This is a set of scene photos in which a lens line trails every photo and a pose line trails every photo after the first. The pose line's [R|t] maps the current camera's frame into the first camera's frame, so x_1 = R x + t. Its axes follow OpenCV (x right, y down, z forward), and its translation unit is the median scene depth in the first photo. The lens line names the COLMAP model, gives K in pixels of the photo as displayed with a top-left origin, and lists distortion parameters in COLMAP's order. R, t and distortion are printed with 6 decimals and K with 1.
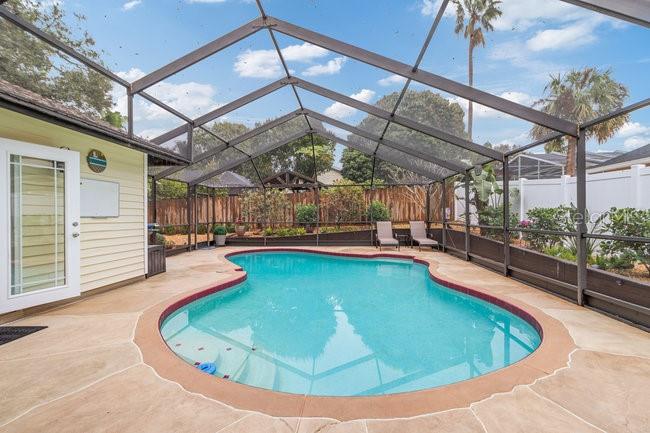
lens RADIAL K [[303.9, 0, 317.3], [0, 303.9, 217.1], [0, 0, 1]] dist [0.008321, -0.000828]
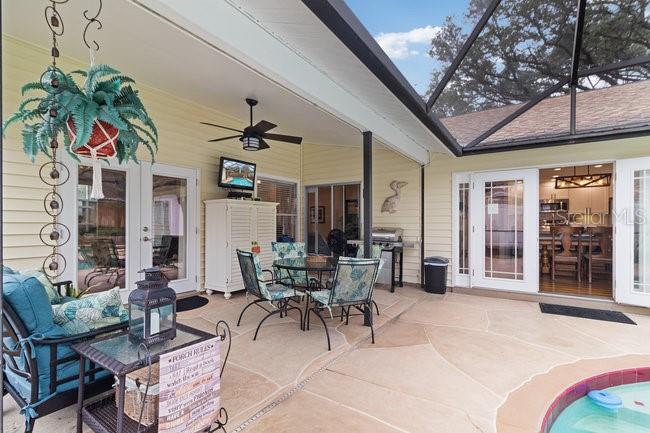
lens RADIAL K [[303.9, 0, 324.9], [0, 303.9, 220.2], [0, 0, 1]] dist [0.008321, -0.000828]
pose [[-0.491346, -0.004642, -0.870952, 0.786671], [-0.002574, 0.999989, -0.003878, -0.011487], [0.870960, 0.000336, -0.491353, 0.704205]]
